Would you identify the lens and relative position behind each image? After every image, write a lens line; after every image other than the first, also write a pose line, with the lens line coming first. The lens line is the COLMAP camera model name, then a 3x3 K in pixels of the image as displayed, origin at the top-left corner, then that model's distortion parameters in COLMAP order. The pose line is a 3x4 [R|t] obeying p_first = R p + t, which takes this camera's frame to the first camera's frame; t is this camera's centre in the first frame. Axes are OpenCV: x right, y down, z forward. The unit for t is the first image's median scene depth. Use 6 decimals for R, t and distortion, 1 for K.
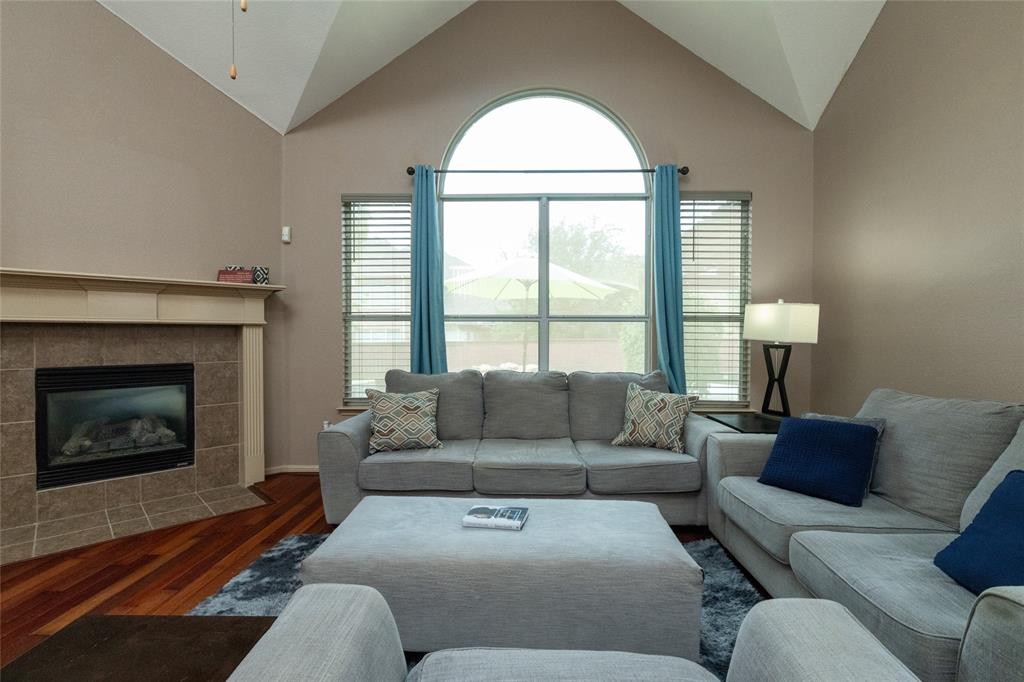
lens RADIAL K [[479.1, 0, 507.2], [0, 479.1, 345.9], [0, 0, 1]] dist [-0.003909, -0.000095]
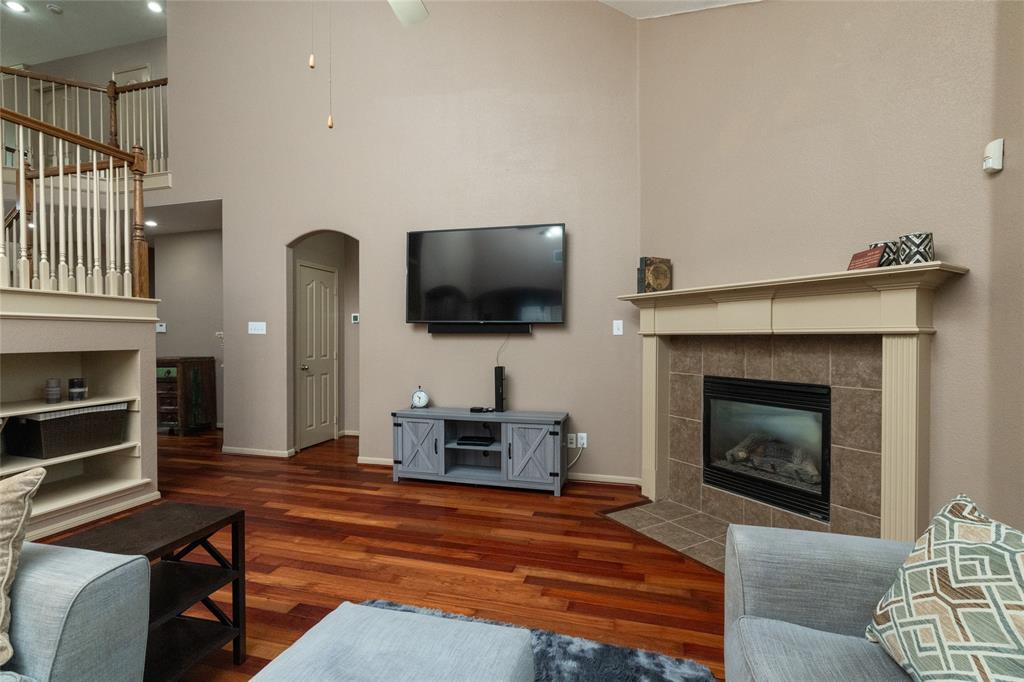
lens RADIAL K [[479.1, 0, 536.1], [0, 479.1, 337.7], [0, 0, 1]] dist [-0.003909, -0.000095]
pose [[-0.240182, -0.001425, -0.970727, 0.189608], [-0.024217, 0.999696, 0.004524, -0.033432], [0.970426, 0.024595, -0.240144, 0.789214]]
